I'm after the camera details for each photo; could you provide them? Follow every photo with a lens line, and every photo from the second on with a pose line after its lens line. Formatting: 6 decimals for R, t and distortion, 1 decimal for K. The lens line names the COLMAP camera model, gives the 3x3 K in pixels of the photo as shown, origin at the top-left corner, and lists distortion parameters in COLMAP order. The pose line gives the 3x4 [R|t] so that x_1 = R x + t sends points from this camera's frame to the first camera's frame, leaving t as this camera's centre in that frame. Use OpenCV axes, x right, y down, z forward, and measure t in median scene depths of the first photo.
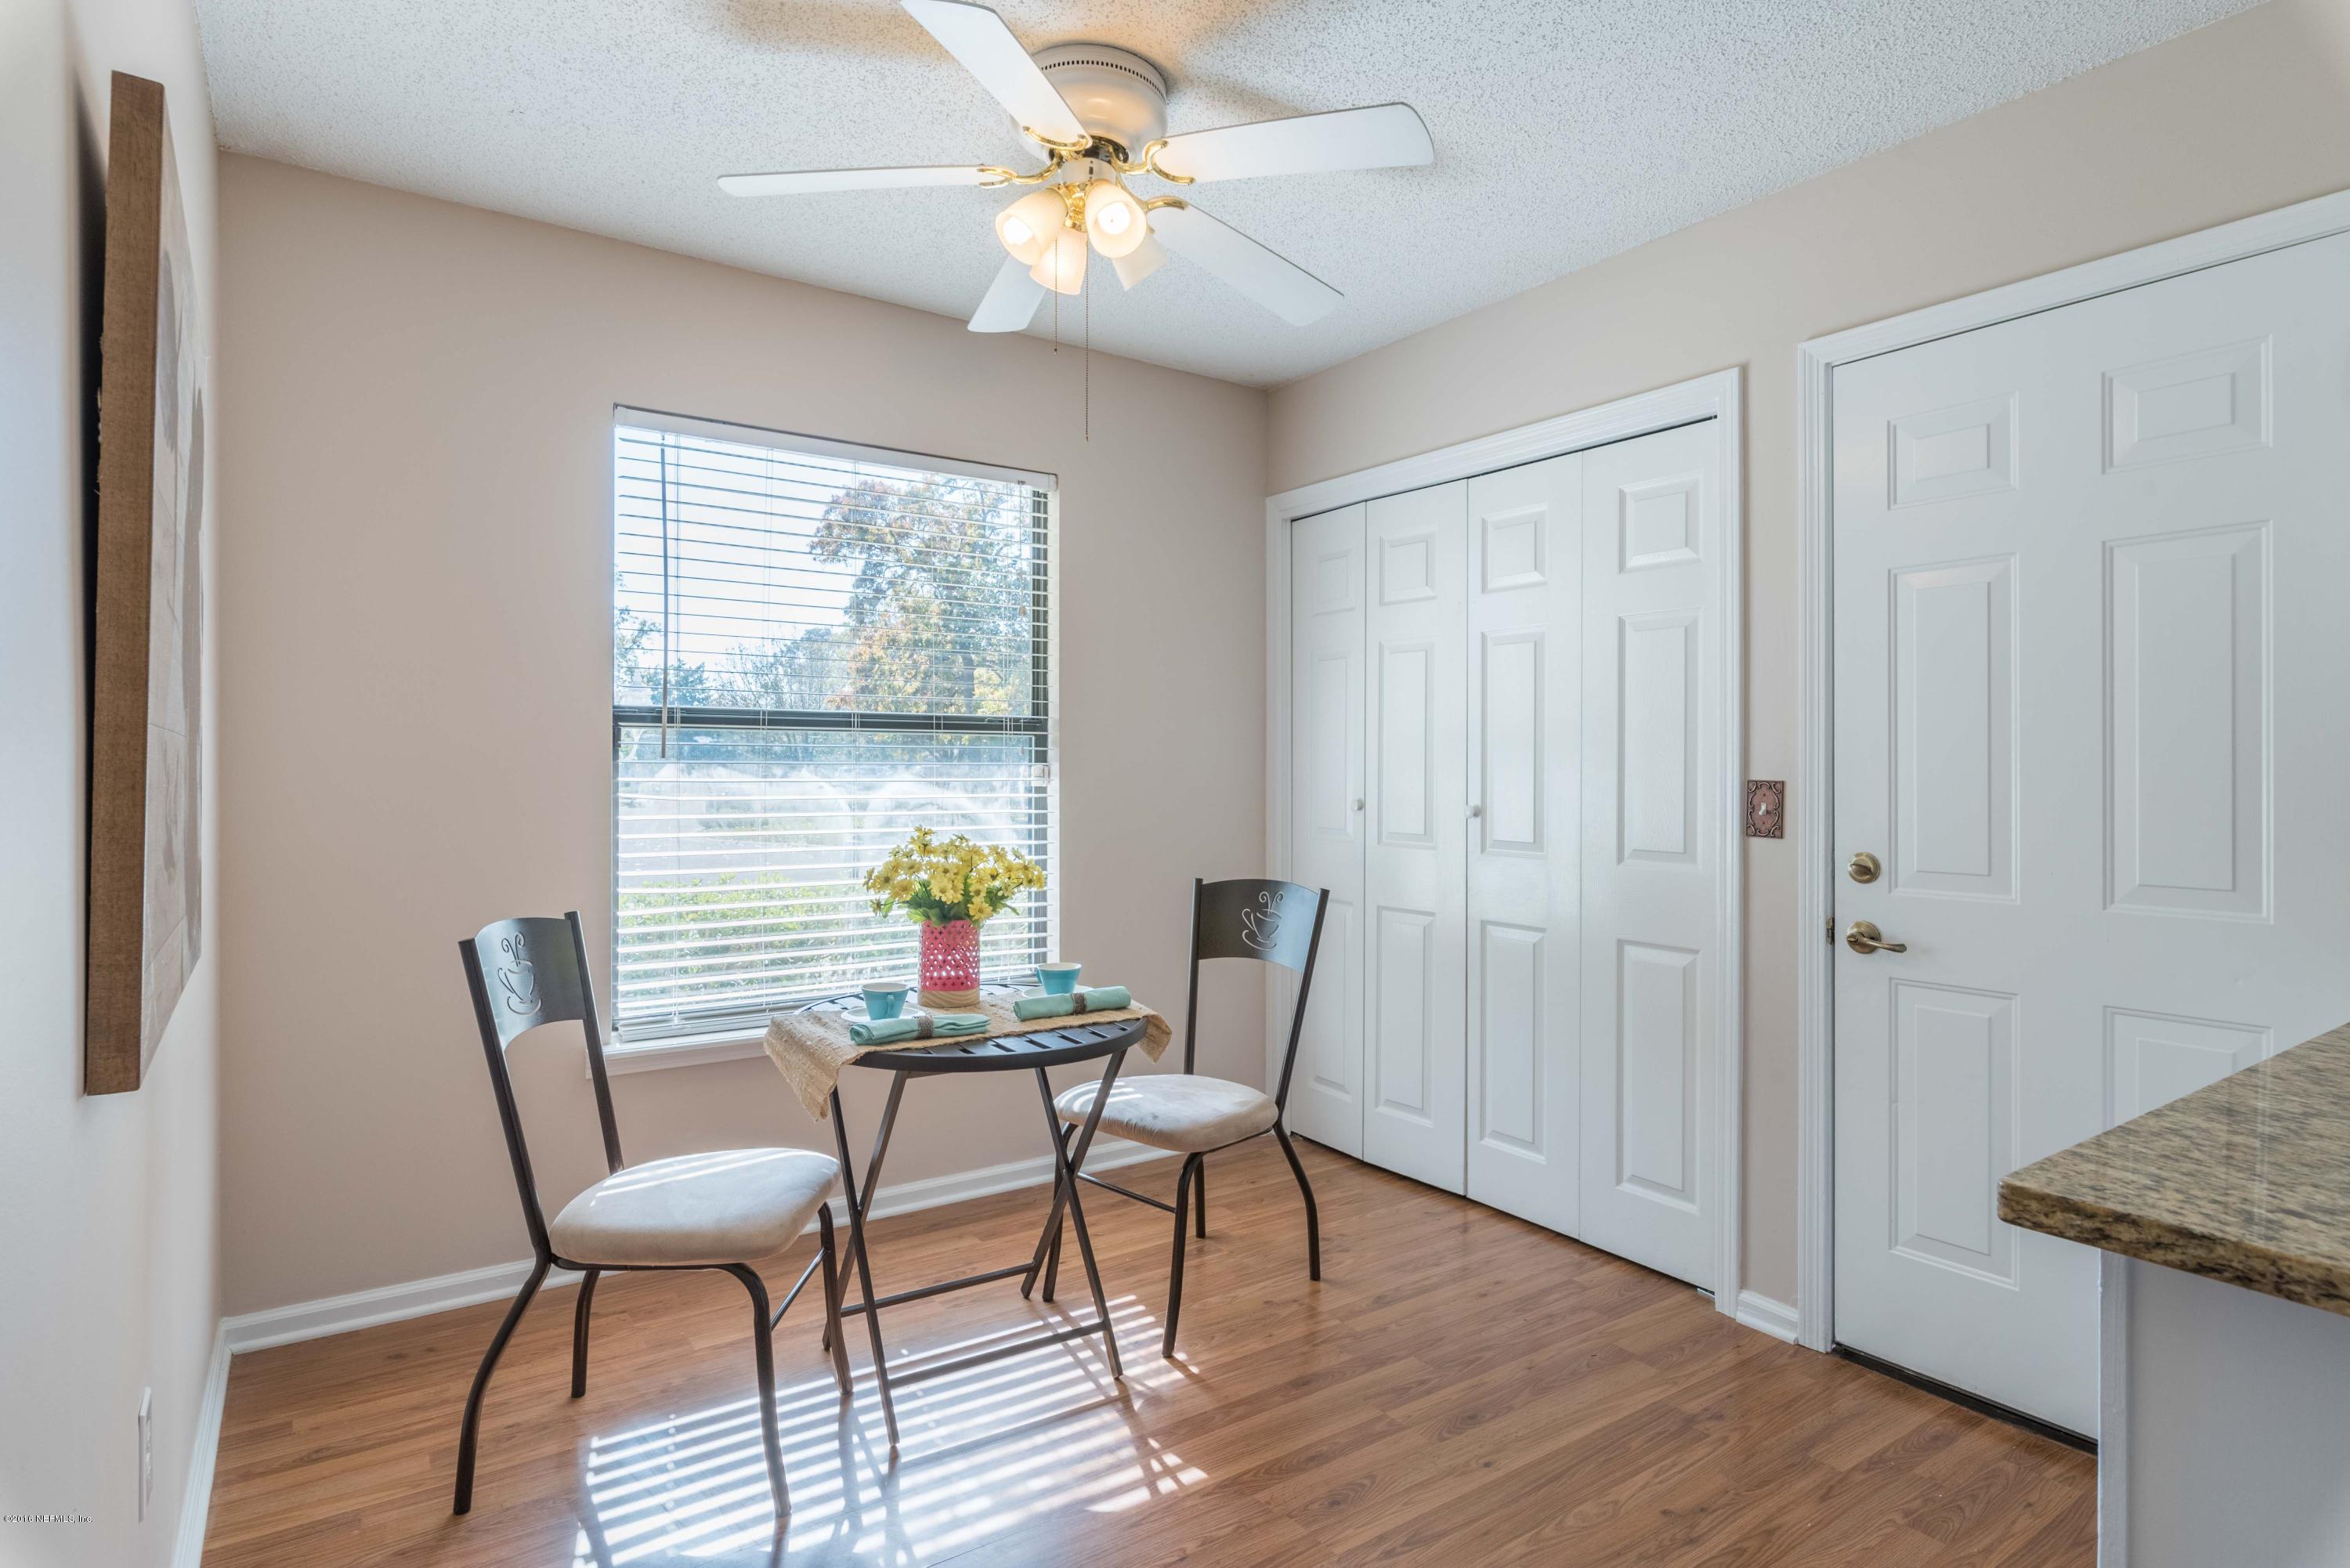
lens RADIAL K [[1256.8, 0, 1176.2], [0, 1256.8, 761.1], [0, 0, 1]] dist [-0.003134, -0.000173]
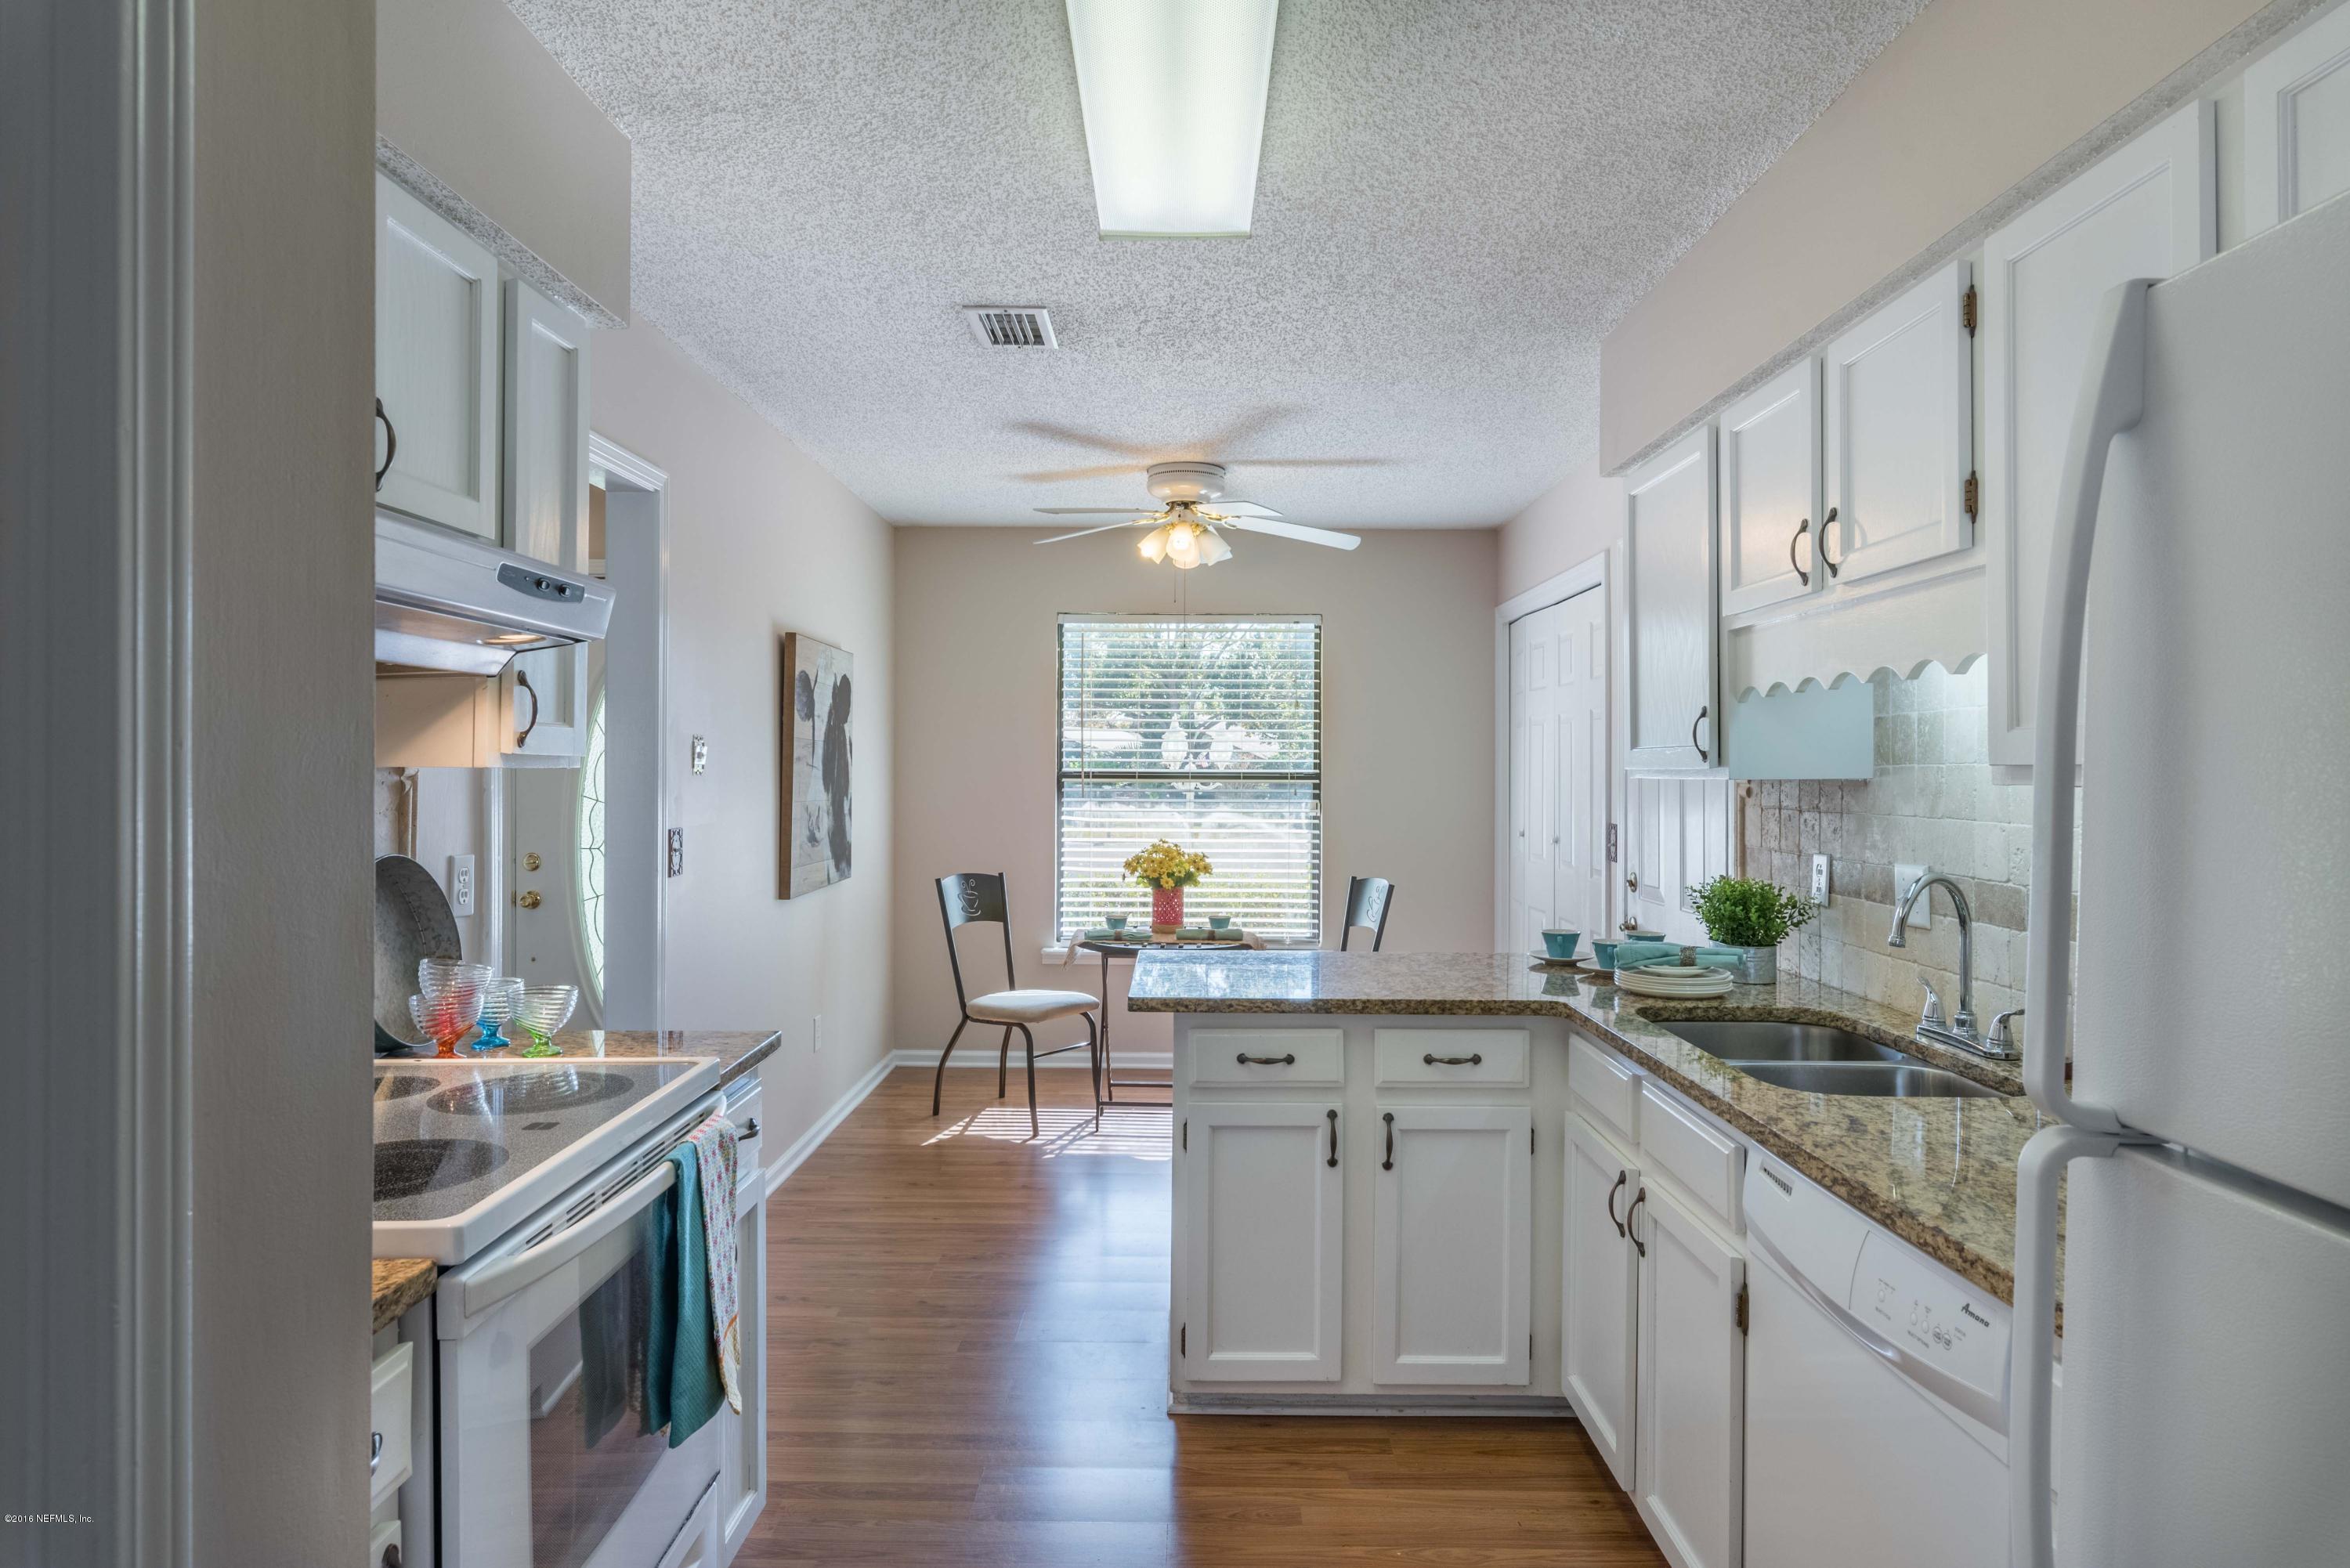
lens RADIAL K [[1437.7, 0, 1171.9], [0, 1437.7, 783.3], [0, 0, 1]] dist [0.001194, 0.000020]
pose [[0.815636, 0.005615, -0.578538, 0.901960], [0.000001, 0.999953, 0.009707, -0.043435], [0.578566, -0.007918, 0.815597, -0.637808]]
